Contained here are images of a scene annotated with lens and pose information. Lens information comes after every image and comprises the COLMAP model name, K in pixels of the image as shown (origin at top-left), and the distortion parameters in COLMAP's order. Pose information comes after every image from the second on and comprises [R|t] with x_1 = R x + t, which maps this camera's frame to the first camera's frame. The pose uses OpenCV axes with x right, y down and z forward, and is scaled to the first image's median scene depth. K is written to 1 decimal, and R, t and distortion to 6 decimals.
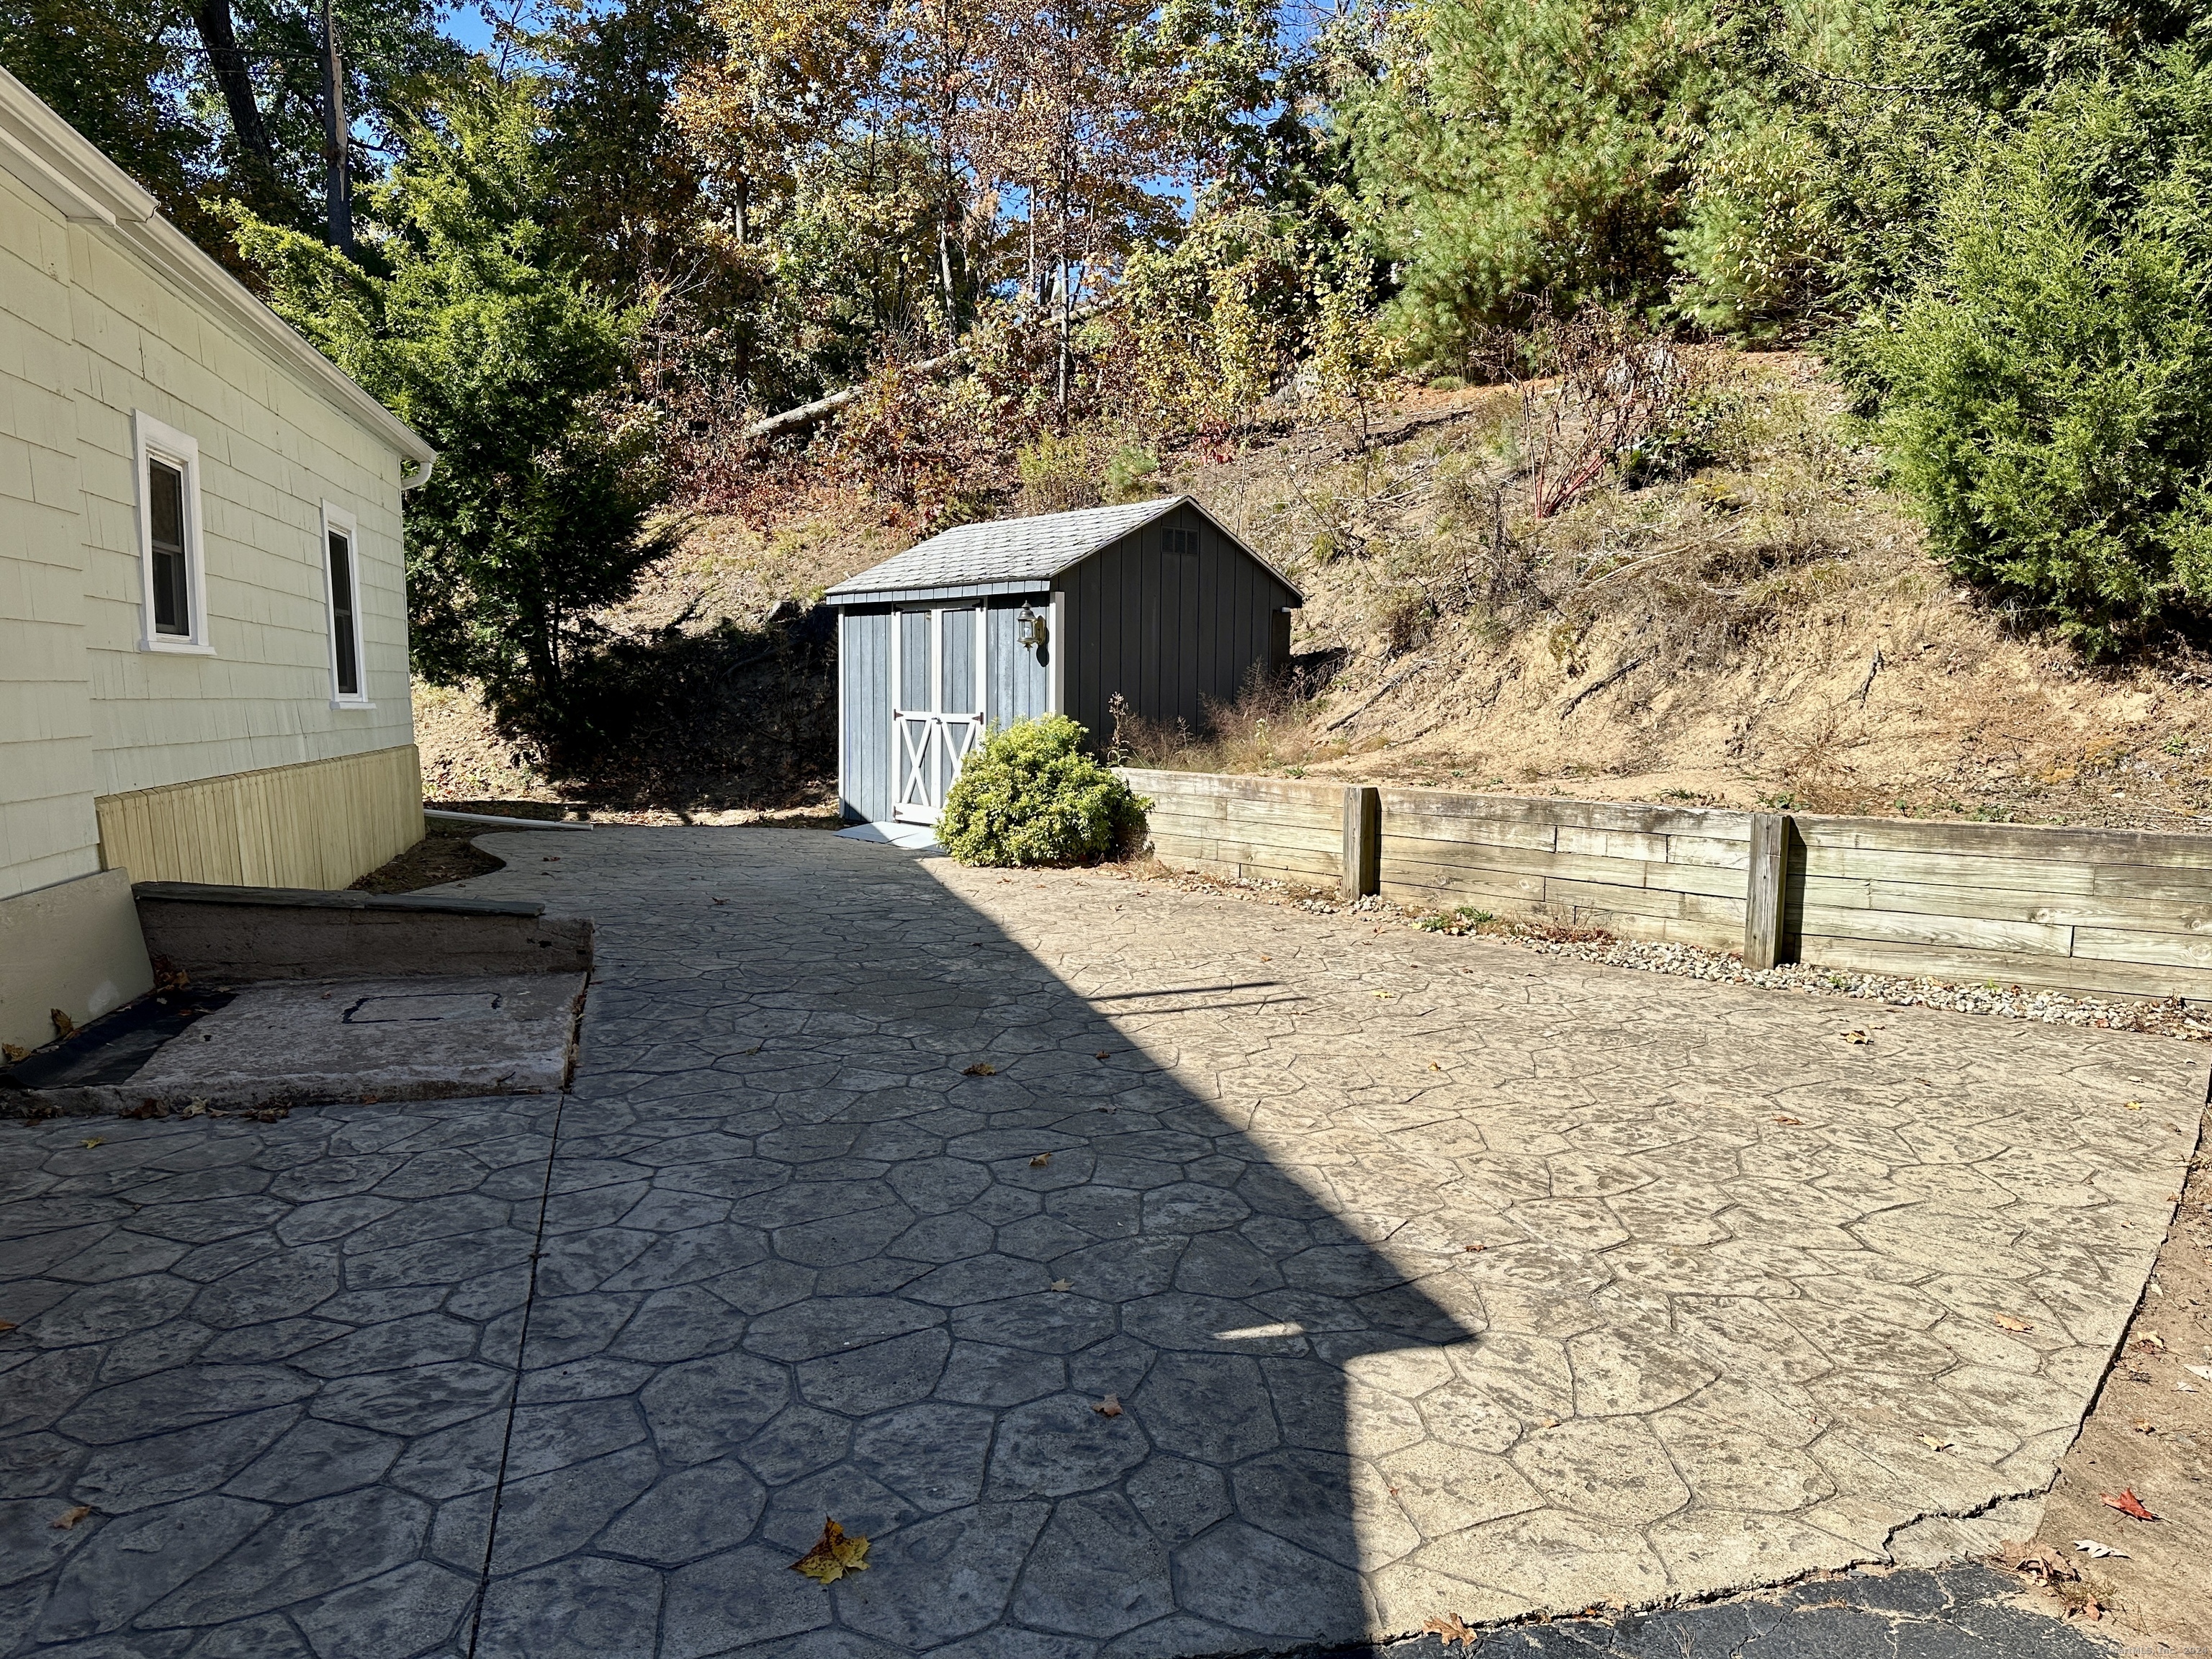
lens RADIAL K [[1530.7, 0, 1106.0], [0, 1530.7, 829.5], [0, 0, 1]] dist [0.065295, -0.076503]
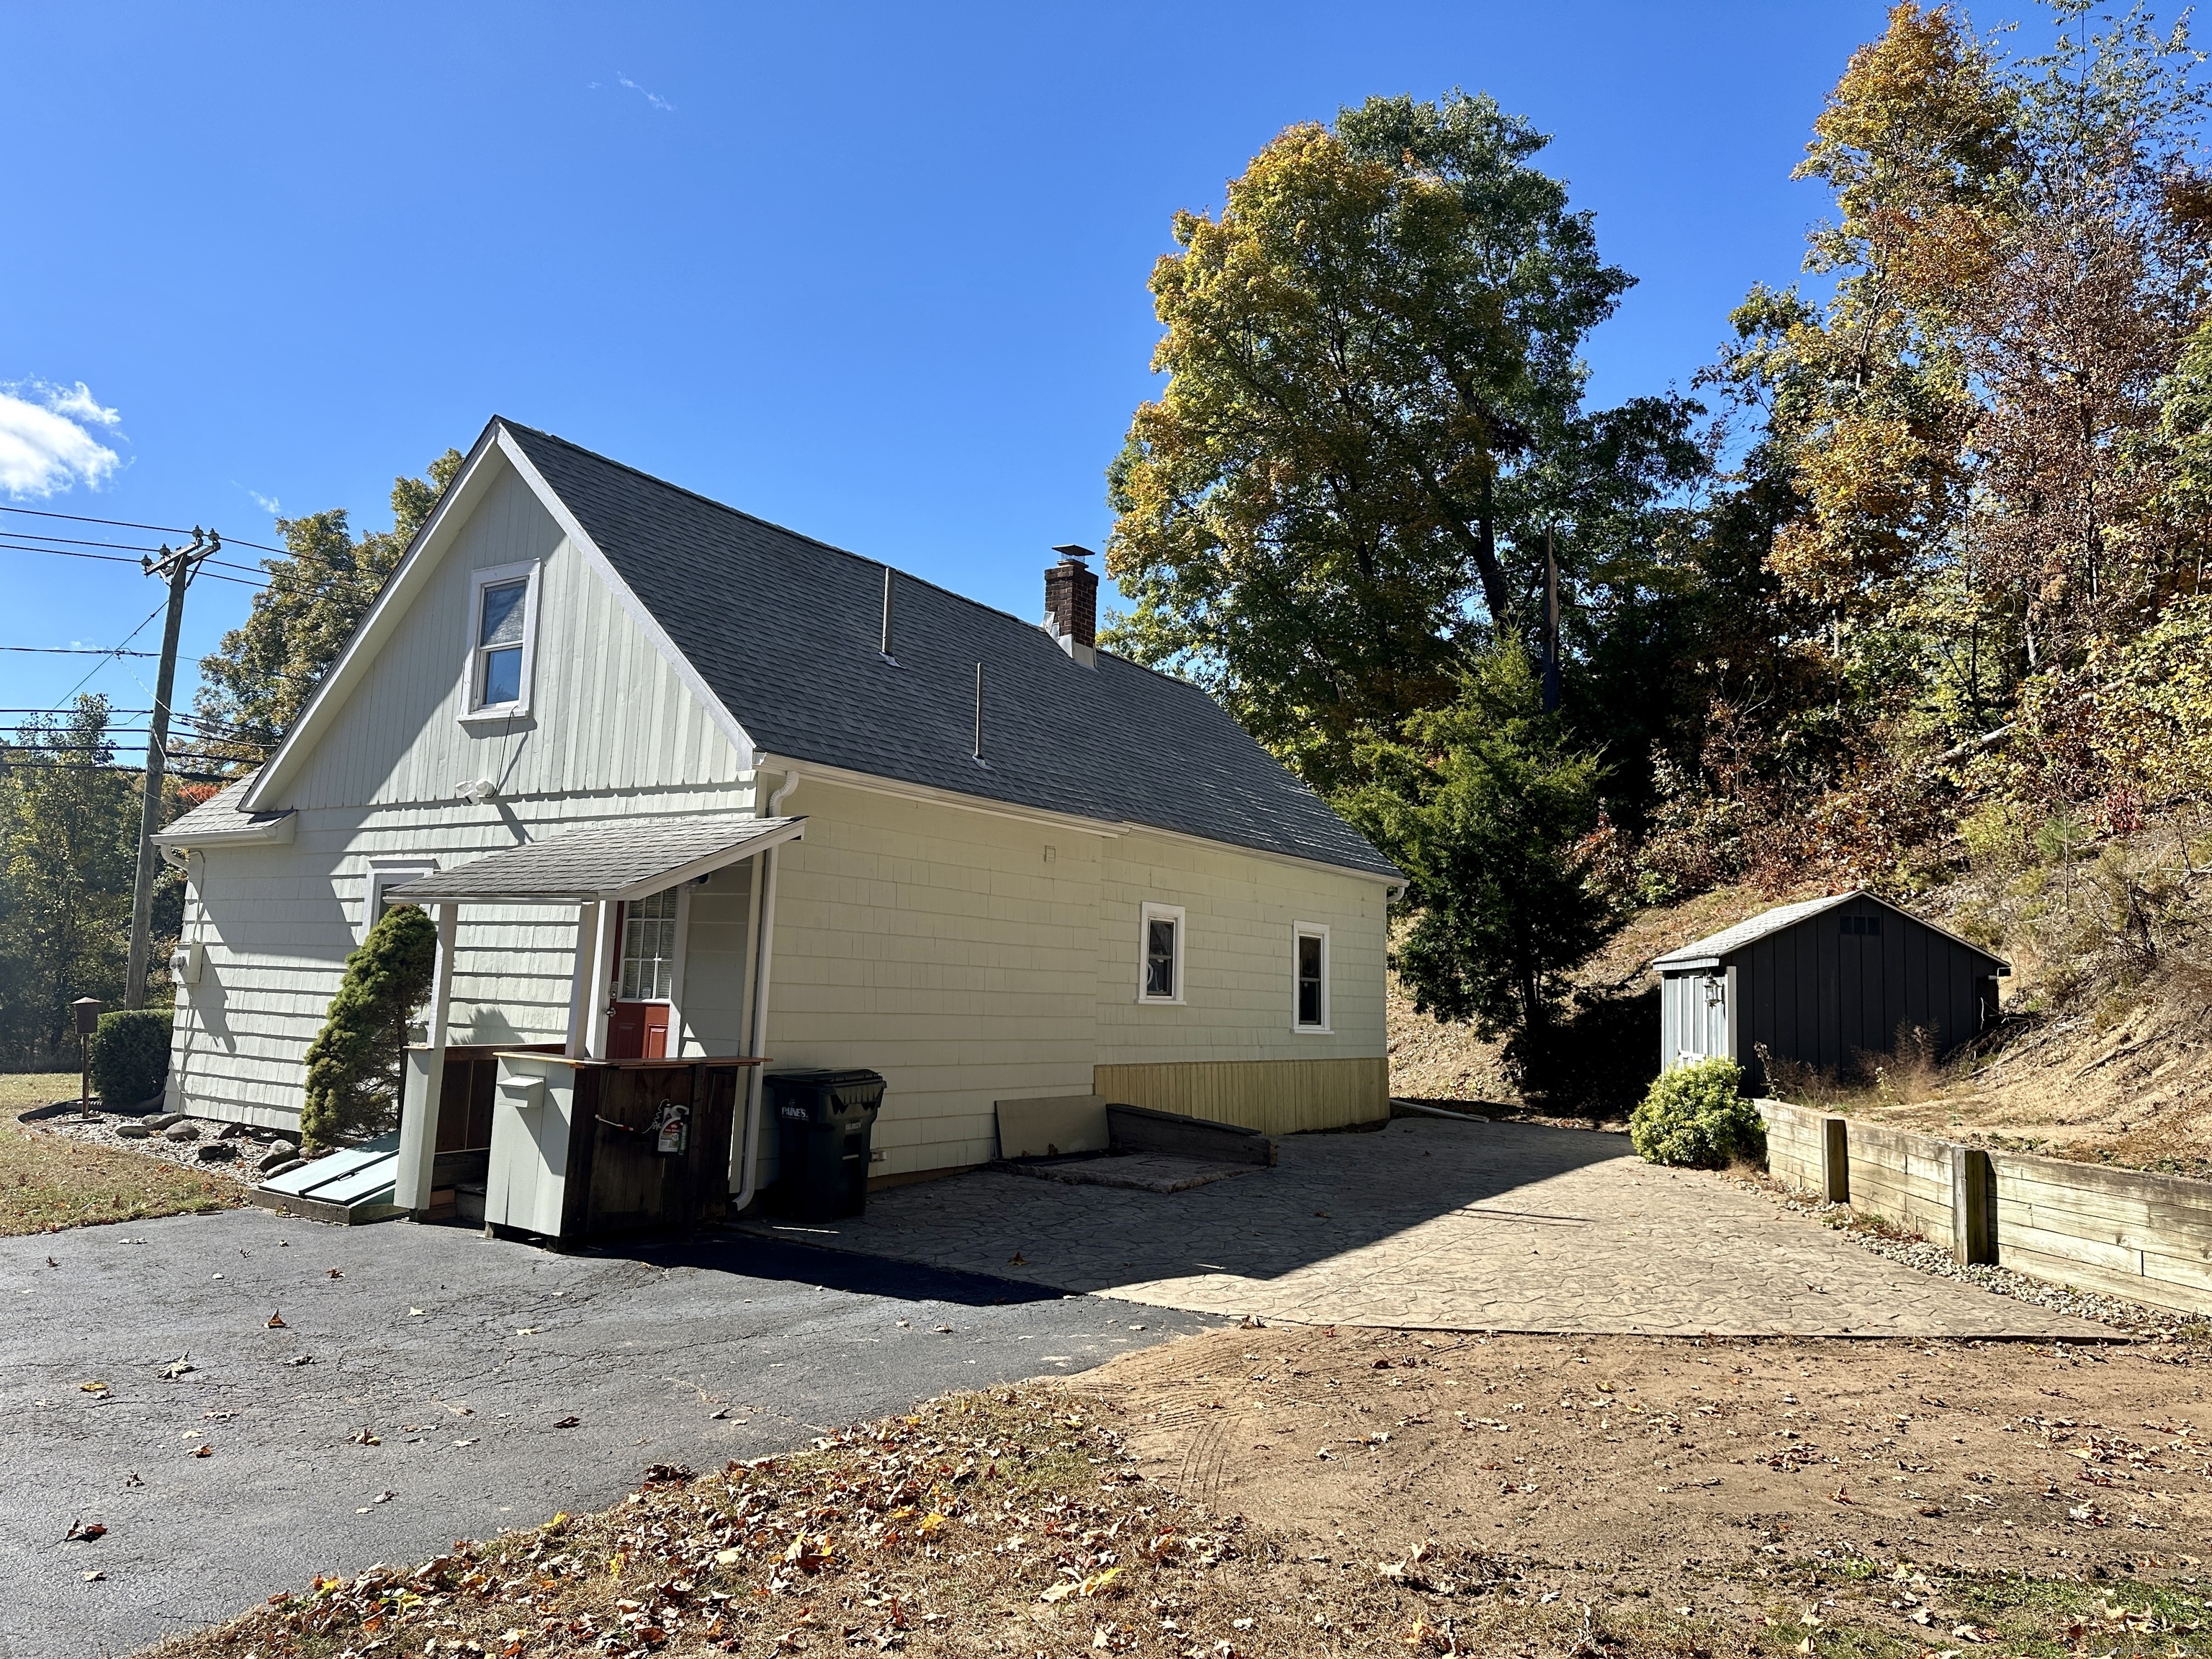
lens RADIAL K [[1530.7, 0, 1106.0], [0, 1530.7, 829.5], [0, 0, 1]] dist [0.065295, -0.076503]
pose [[0.653371, -0.066000, -0.754155, 0.655126], [-0.097087, 0.980661, -0.169935, 0.013607], [0.750786, 0.184249, 0.634328, -0.317010]]
